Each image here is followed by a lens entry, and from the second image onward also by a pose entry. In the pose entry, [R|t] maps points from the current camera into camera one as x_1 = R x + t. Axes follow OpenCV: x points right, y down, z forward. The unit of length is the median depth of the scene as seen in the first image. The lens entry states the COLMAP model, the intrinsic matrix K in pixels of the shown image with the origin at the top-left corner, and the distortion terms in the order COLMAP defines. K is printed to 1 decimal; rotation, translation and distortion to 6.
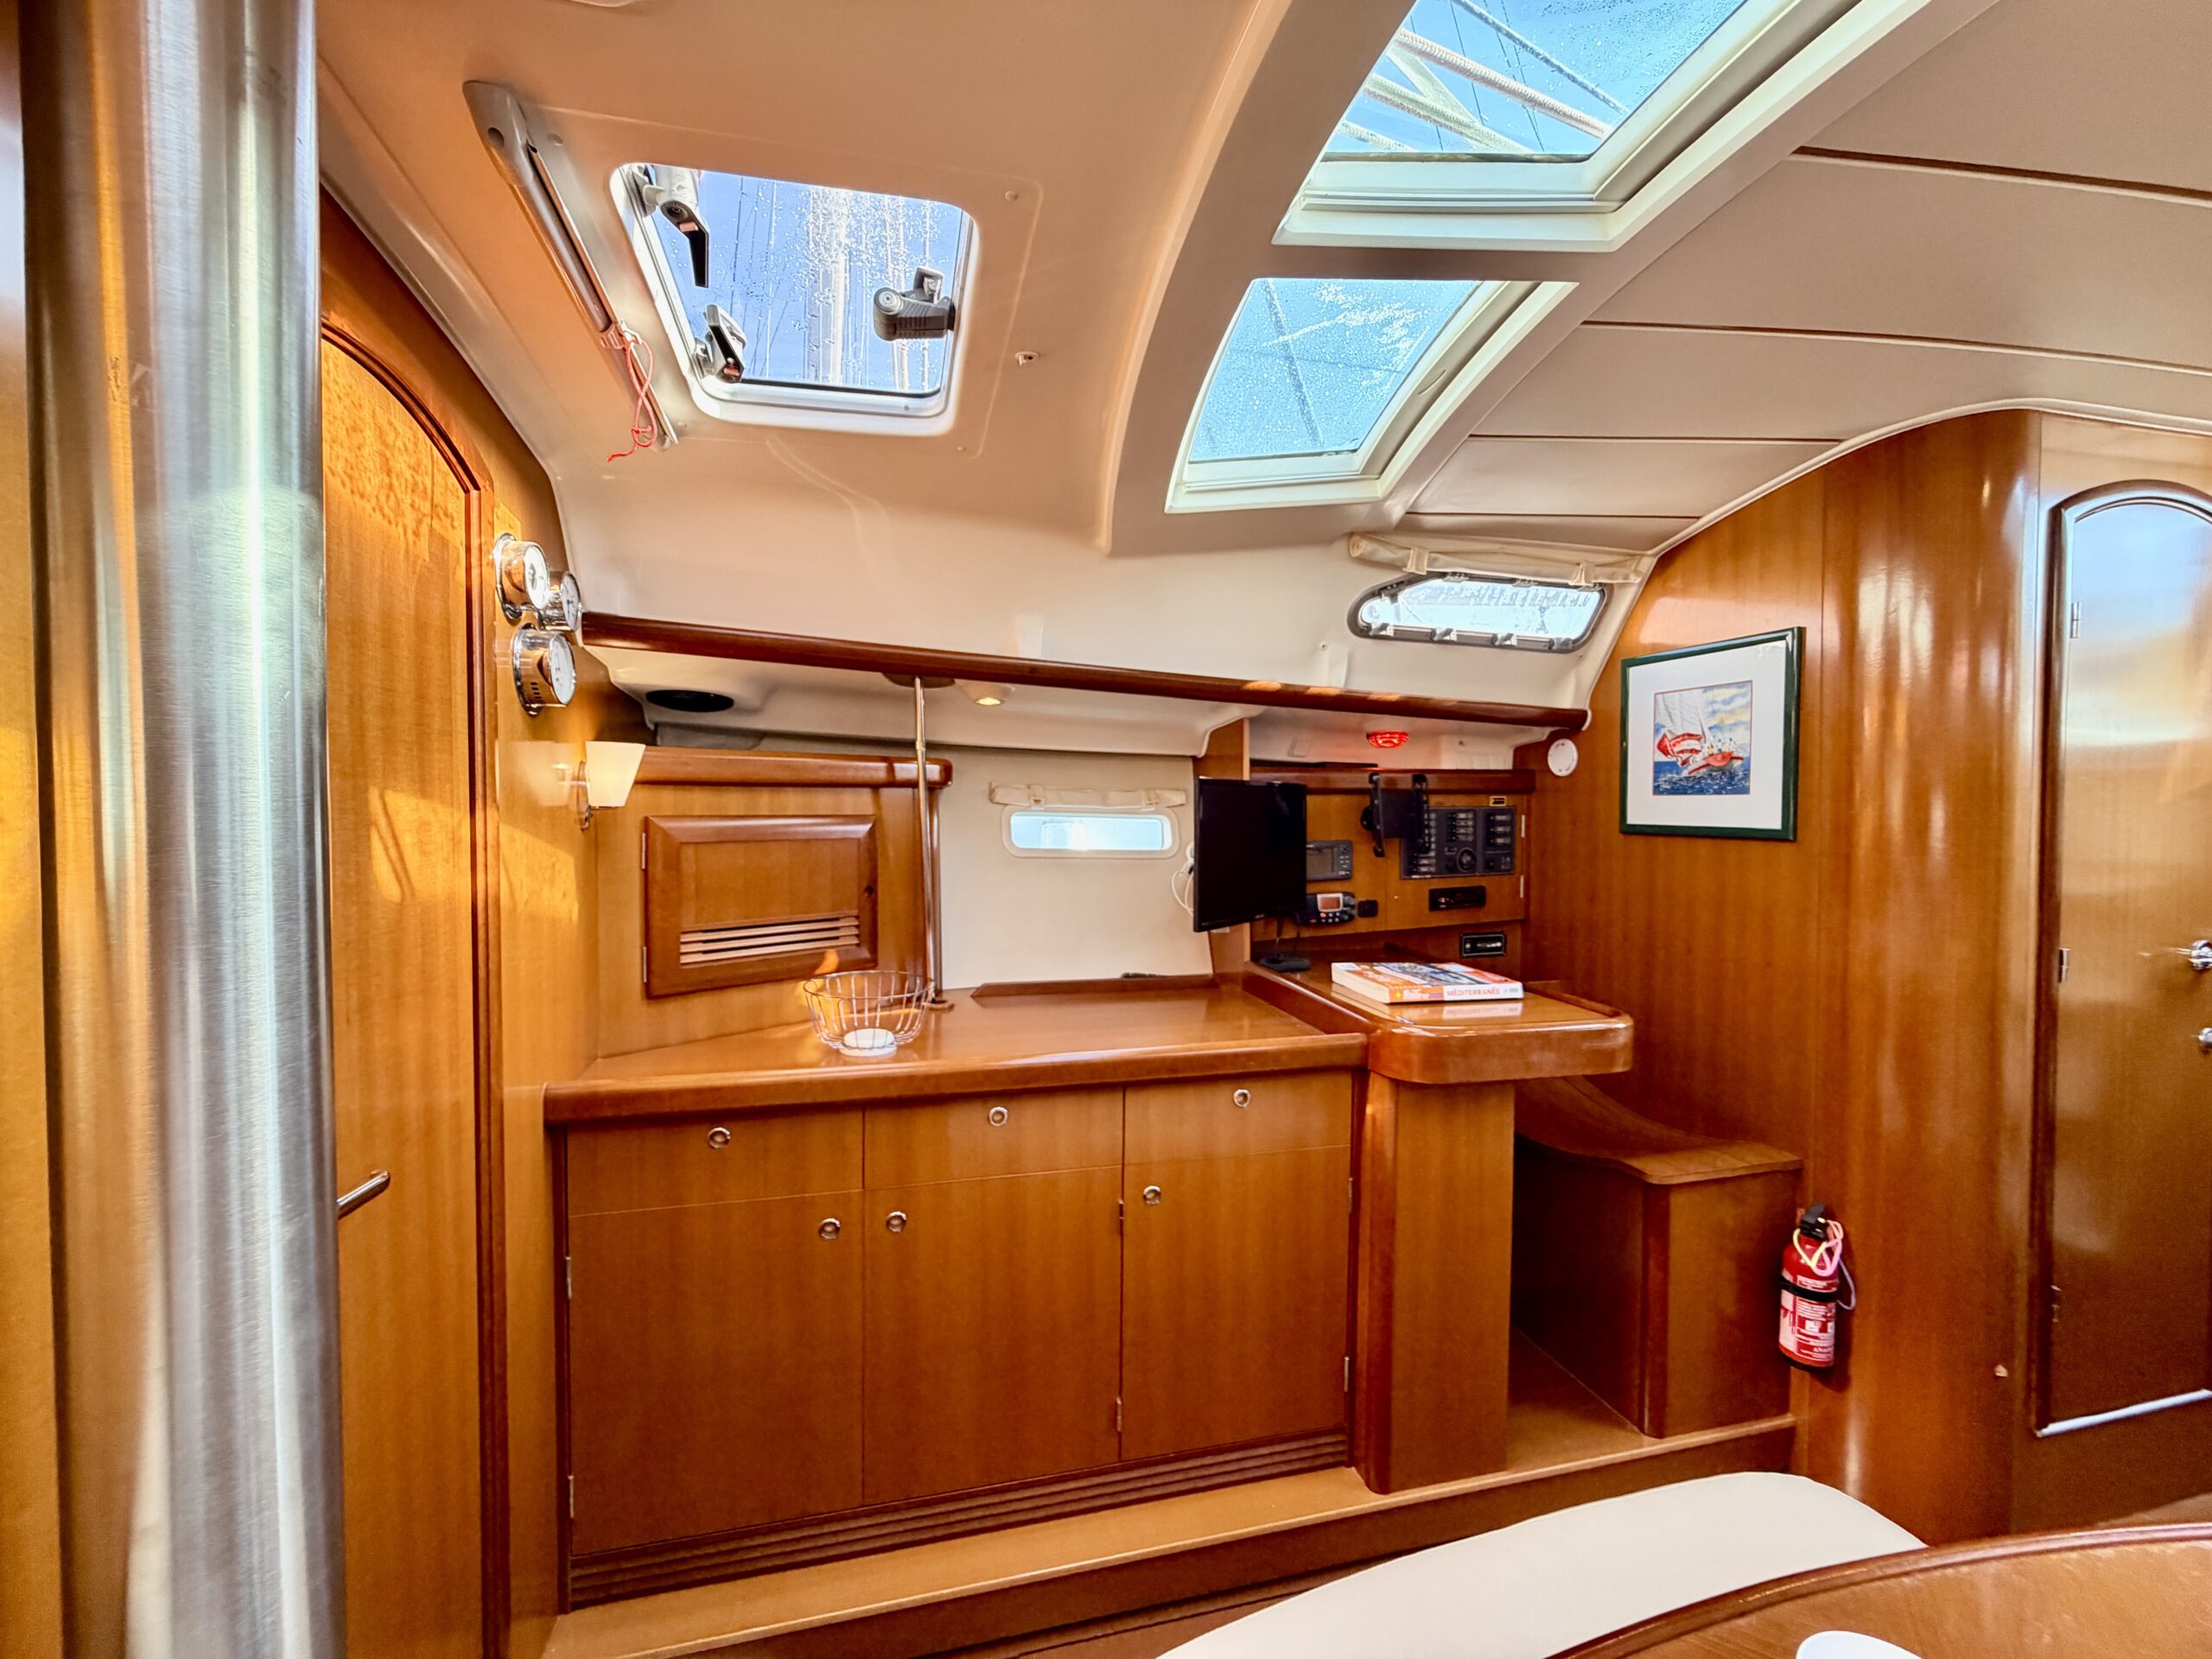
lens RADIAL K [[882.3, 0, 1098.5], [0, 882.3, 826.4], [0, 0, 1]] dist [-0.001196, 0.000202]
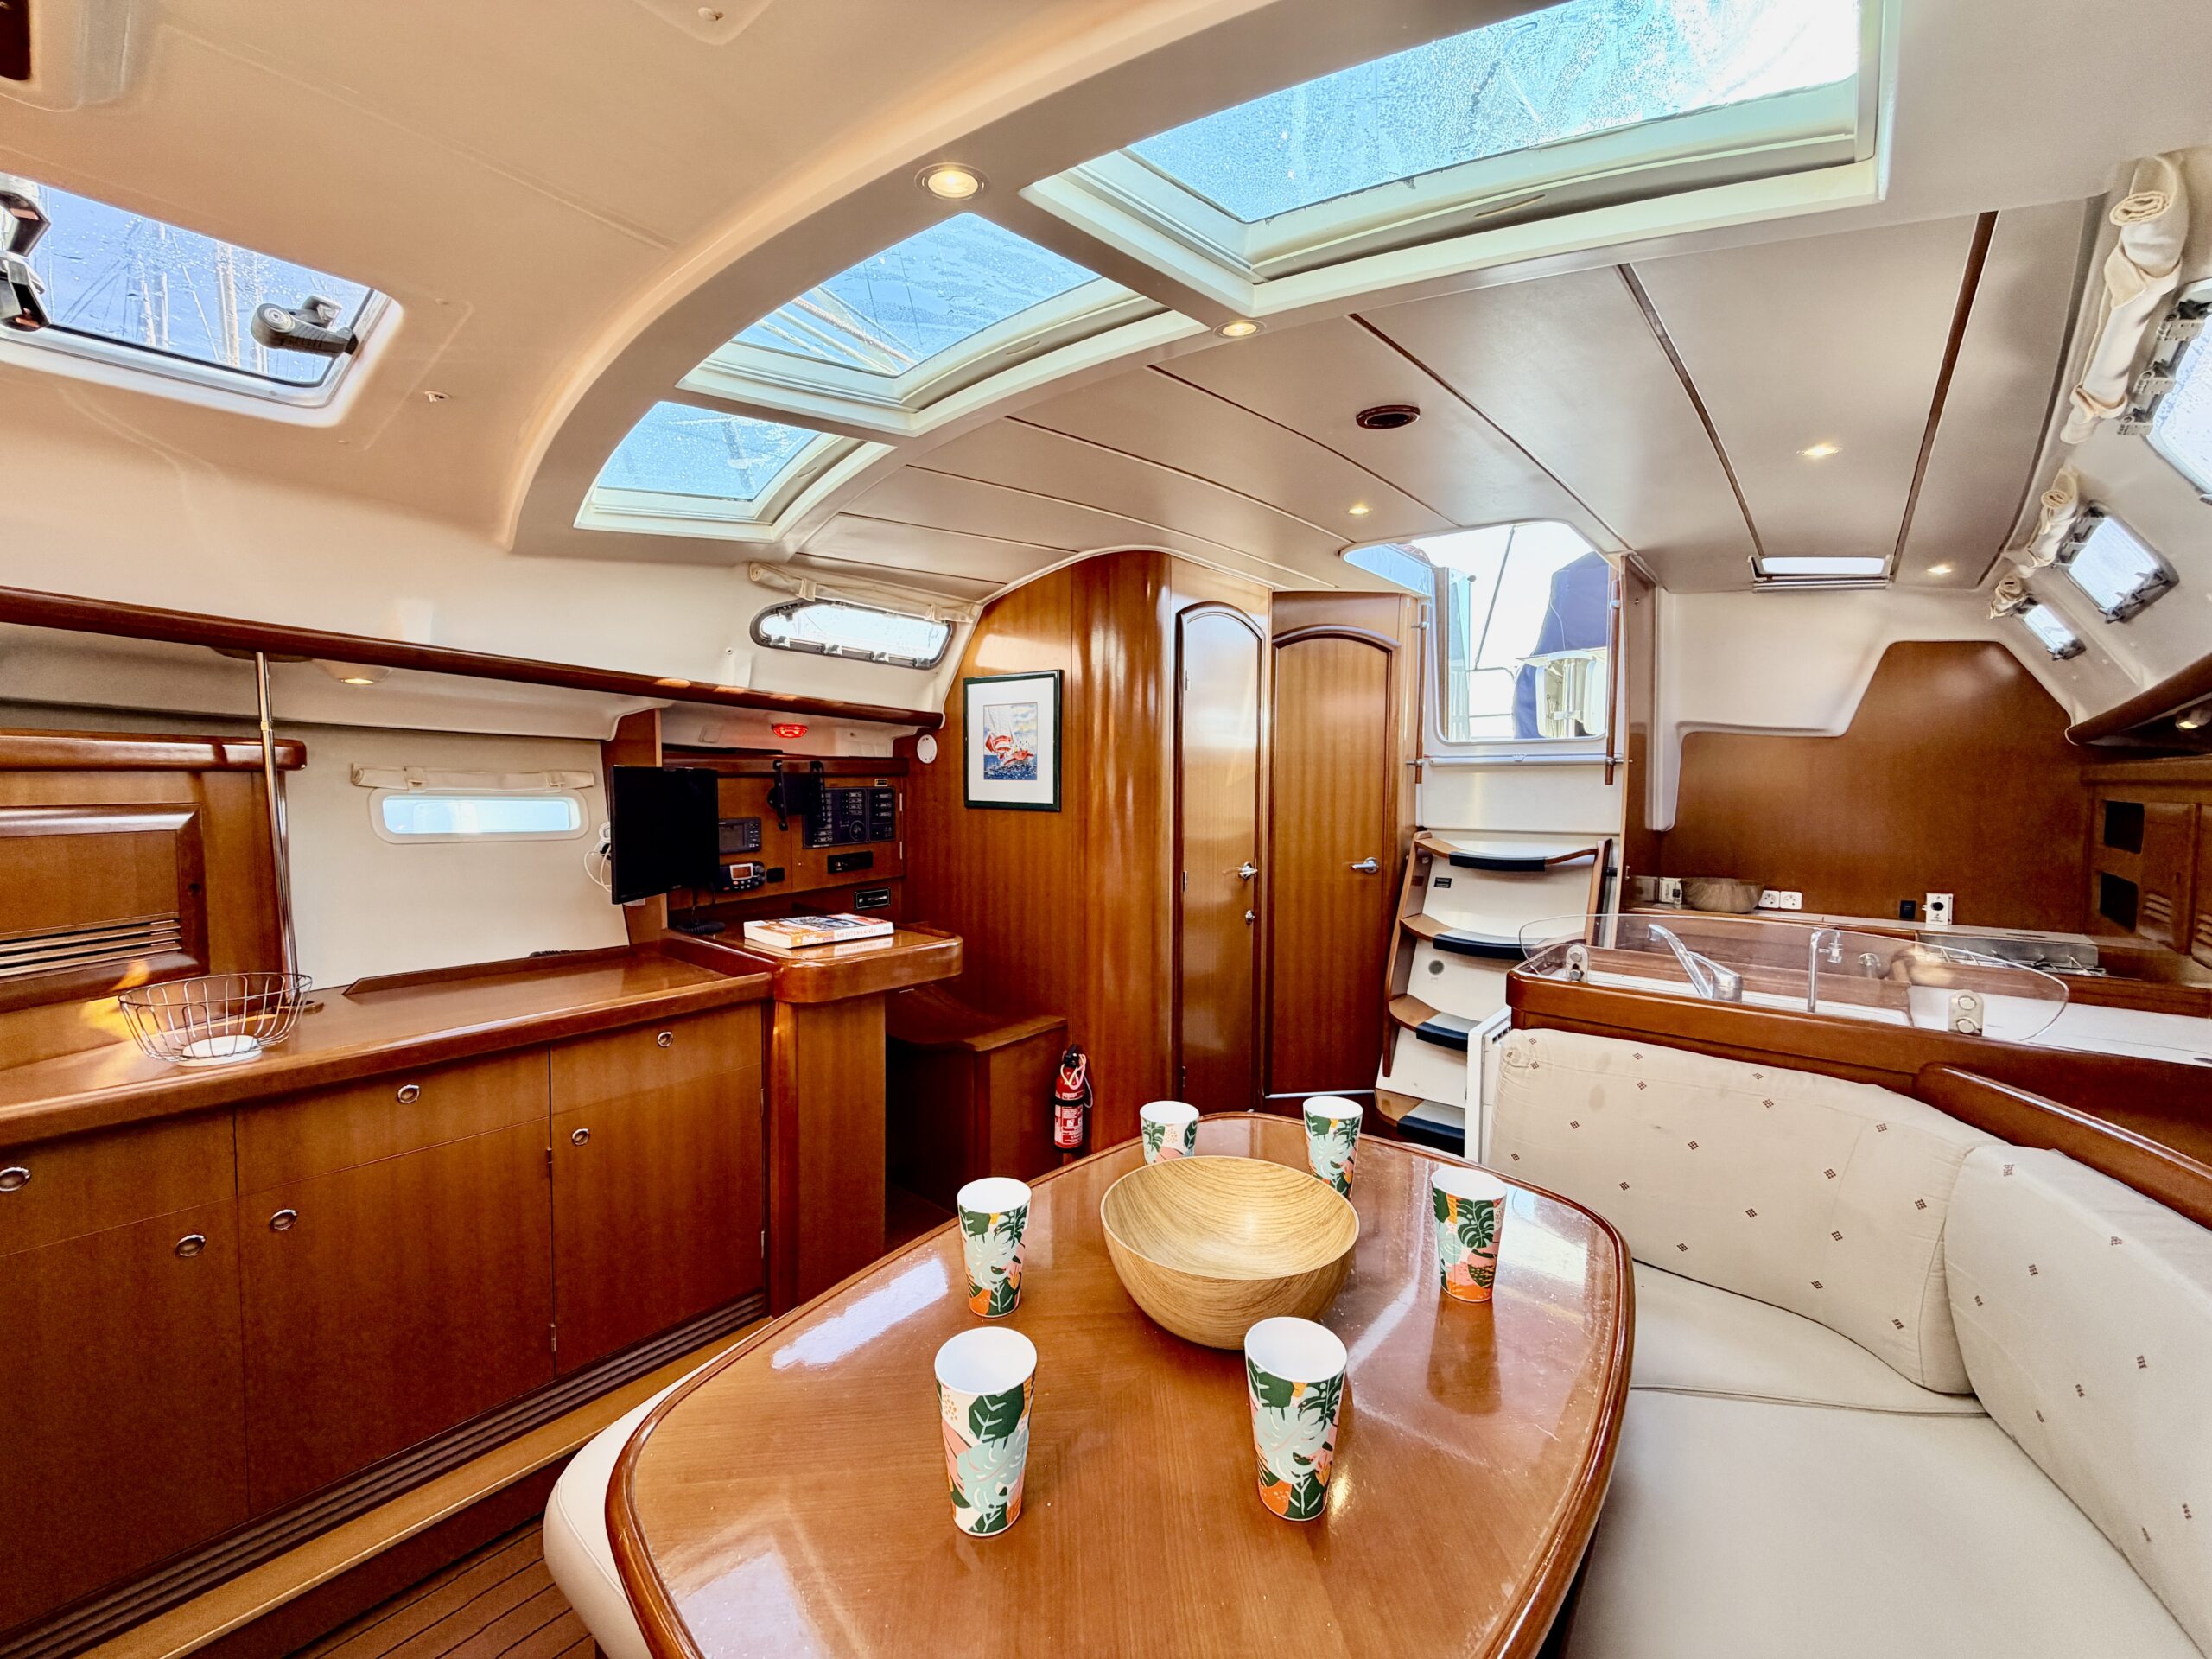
lens RADIAL K [[882.3, 0, 1098.5], [0, 882.3, 826.4], [0, 0, 1]] dist [-0.001196, 0.000202]
pose [[0.805388, -0.030690, 0.591953, -0.050692], [0.011303, 0.999272, 0.036429, -0.011501], [-0.592640, -0.022648, 0.805149, -0.243043]]
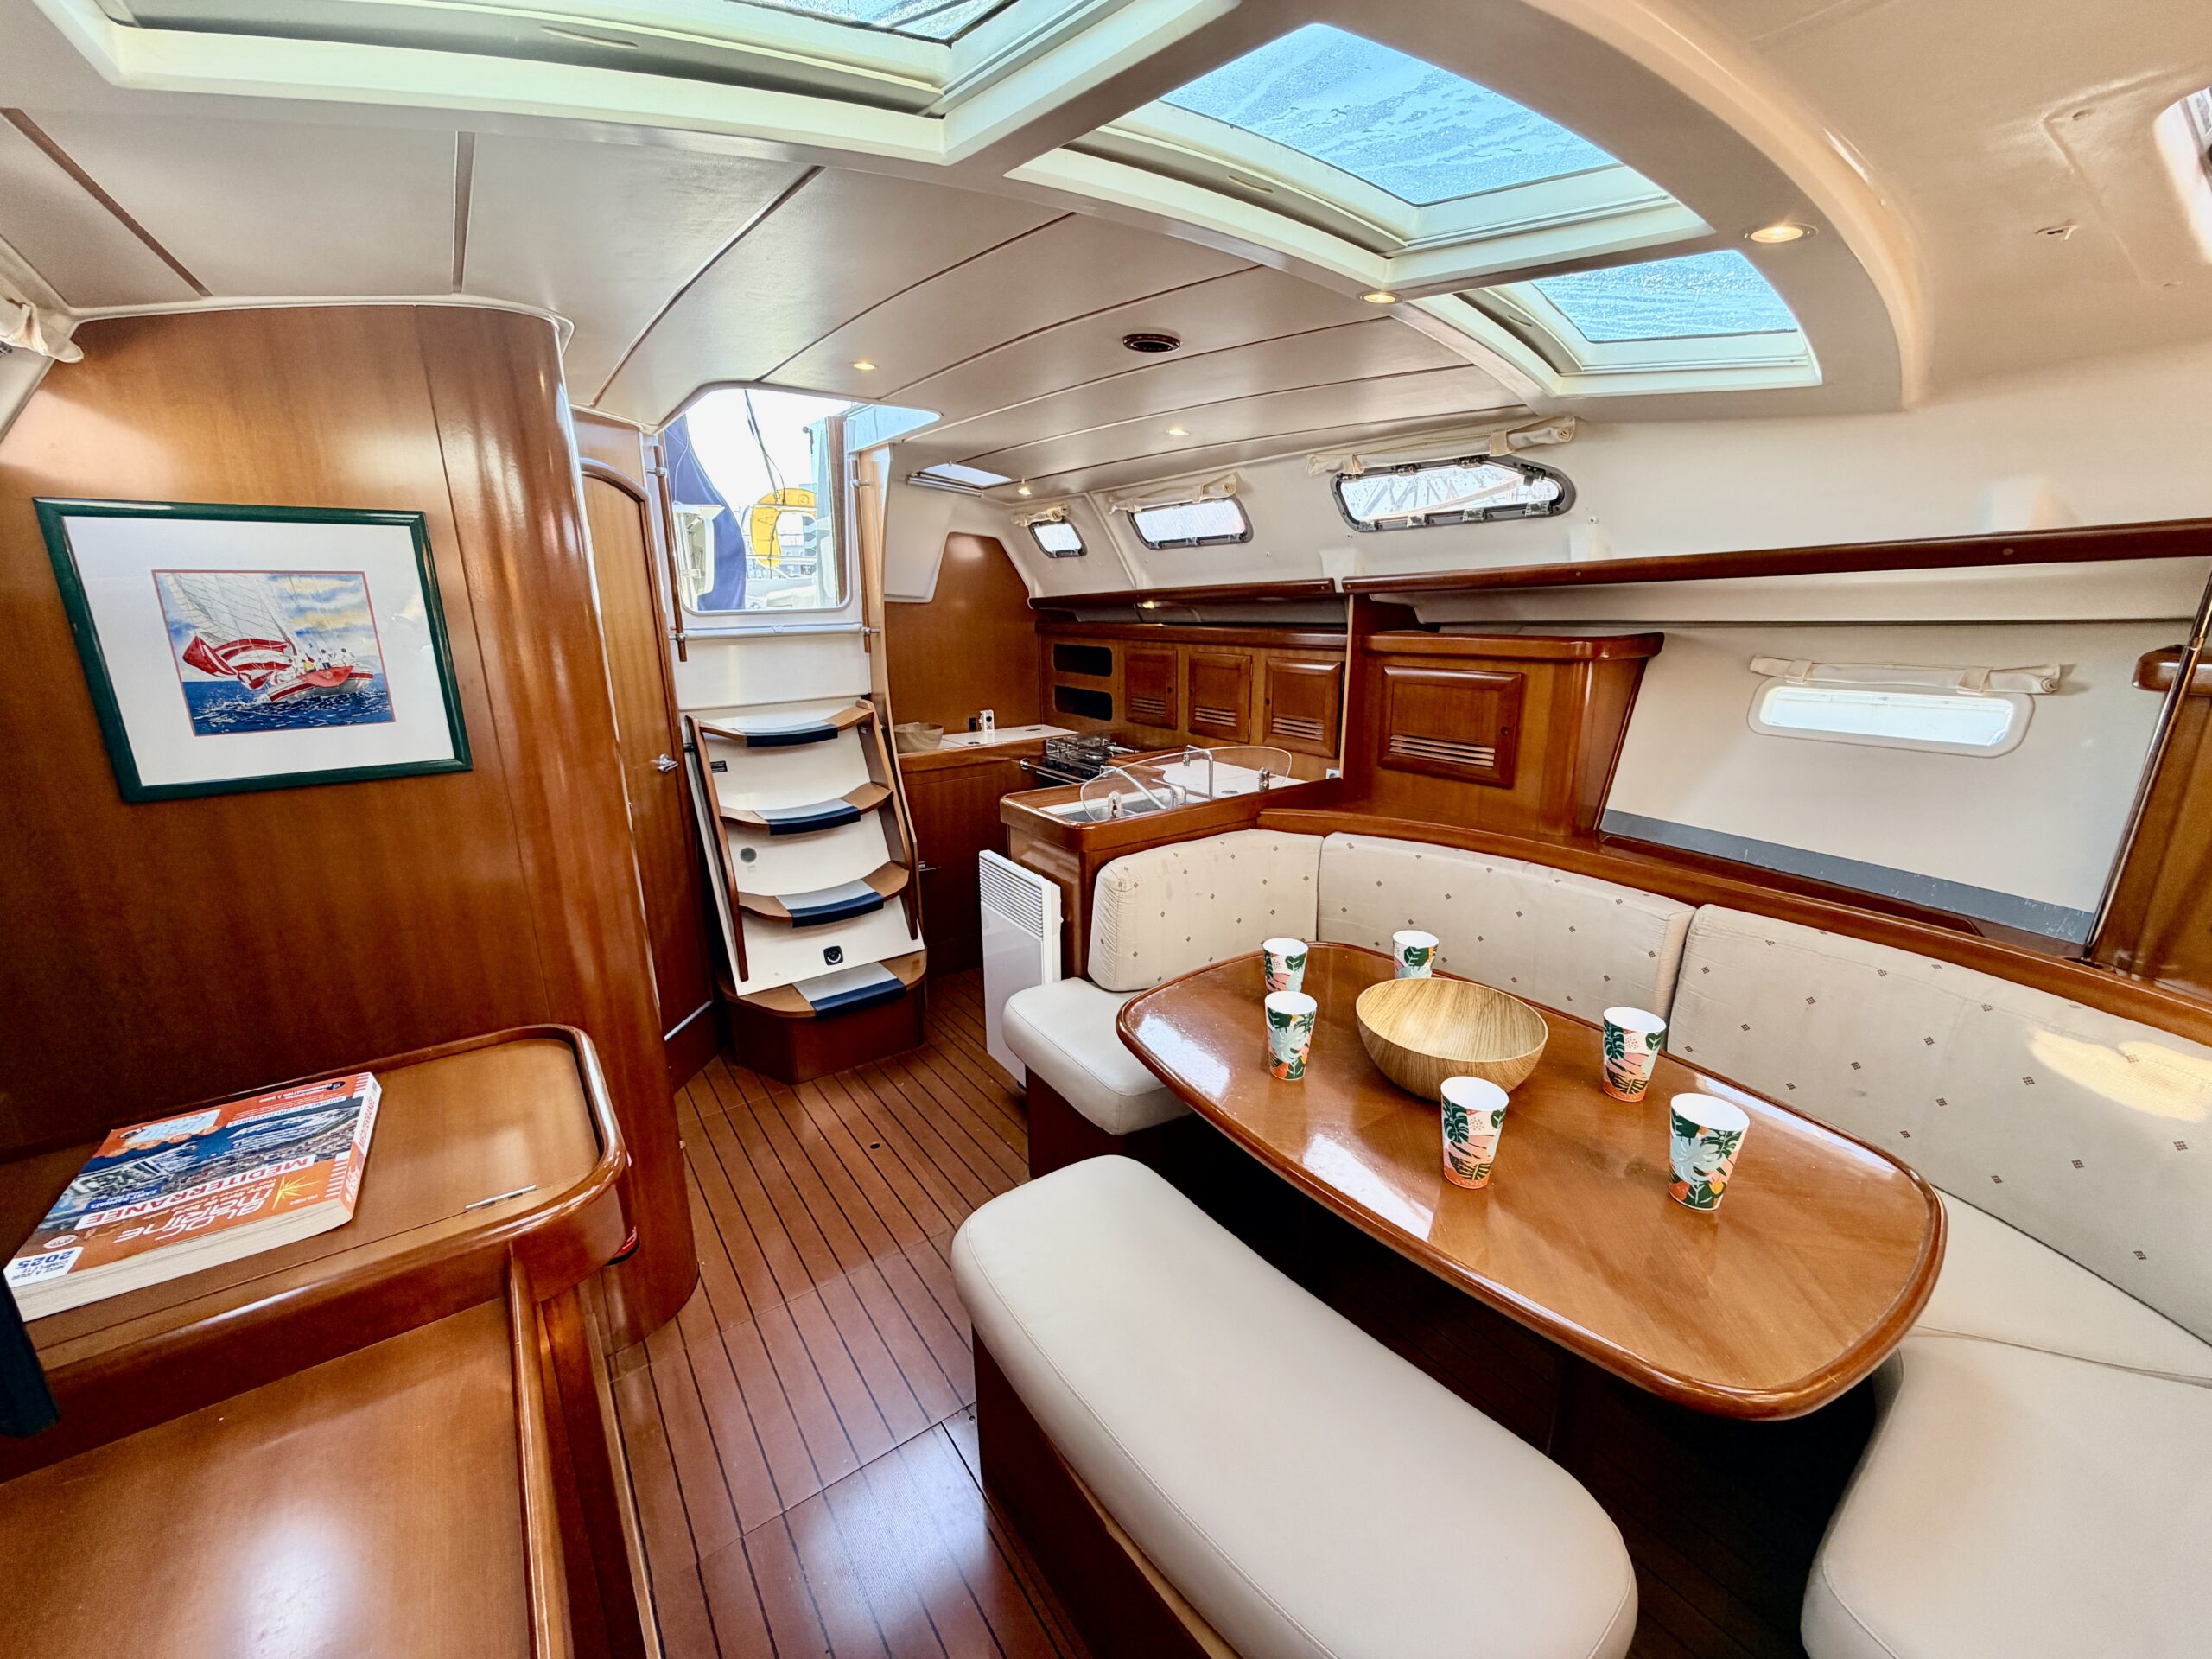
lens RADIAL K [[882.3, 0, 1098.5], [0, 882.3, 826.4], [0, 0, 1]] dist [-0.001196, 0.000202]
pose [[-0.368853, -0.235428, 0.899178, -0.222775], [0.031775, 0.963632, 0.265338, -0.133953], [-0.928944, 0.126442, -0.347958, 0.694464]]
